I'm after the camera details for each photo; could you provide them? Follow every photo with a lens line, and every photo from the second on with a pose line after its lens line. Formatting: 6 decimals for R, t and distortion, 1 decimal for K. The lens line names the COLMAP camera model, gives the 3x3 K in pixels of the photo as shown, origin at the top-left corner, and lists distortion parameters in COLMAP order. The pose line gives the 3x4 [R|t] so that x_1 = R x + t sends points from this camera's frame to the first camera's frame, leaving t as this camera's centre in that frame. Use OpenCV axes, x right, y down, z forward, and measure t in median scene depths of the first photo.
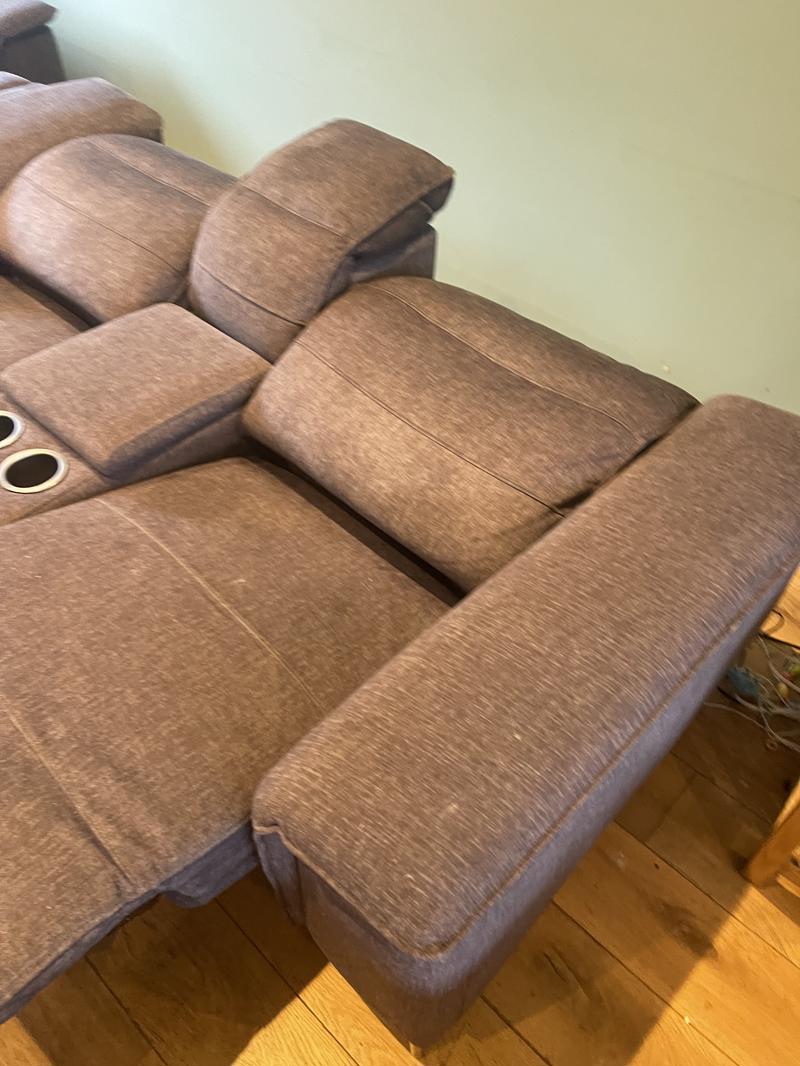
lens RADIAL K [[819.1, 0, 405.2], [0, 819.1, 535.3], [0, 0, 1]] dist [0.069286, -0.102410]
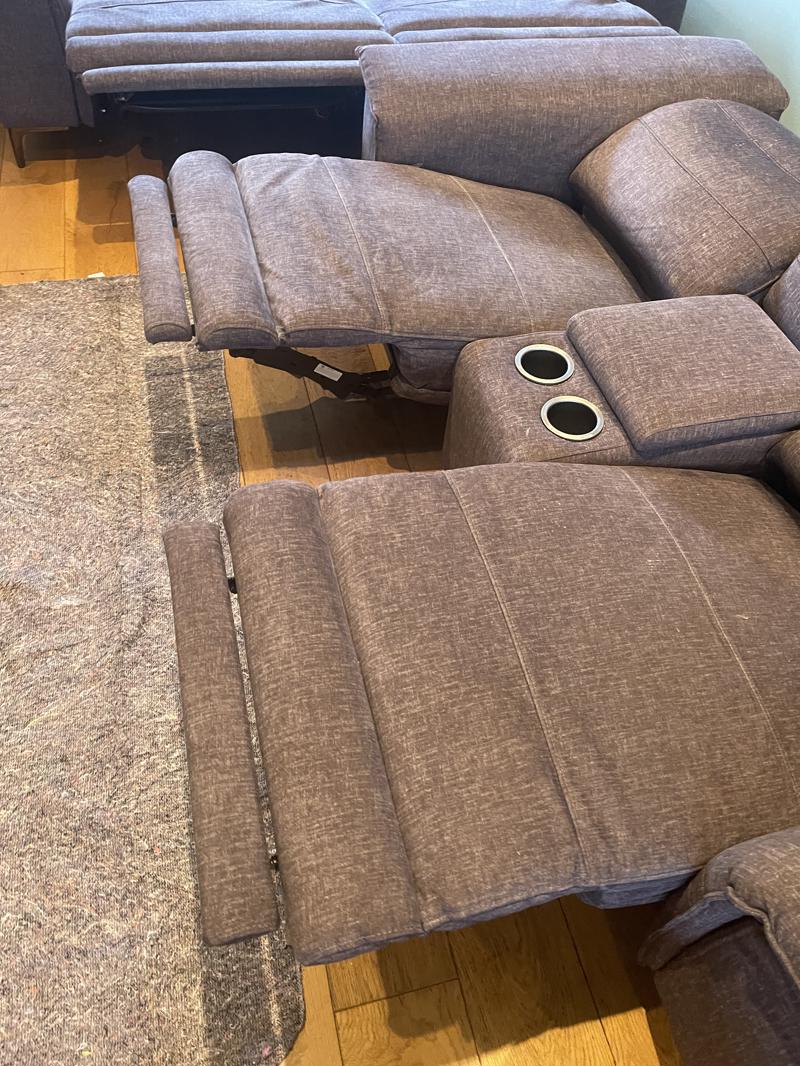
lens RADIAL K [[819.1, 0, 405.2], [0, 819.1, 535.3], [0, 0, 1]] dist [0.069286, -0.102410]
pose [[0.838448, 0.429432, -0.335550, -0.220208], [-0.413174, 0.902382, 0.122447, 0.013595], [0.355377, 0.035975, 0.934031, -0.016743]]
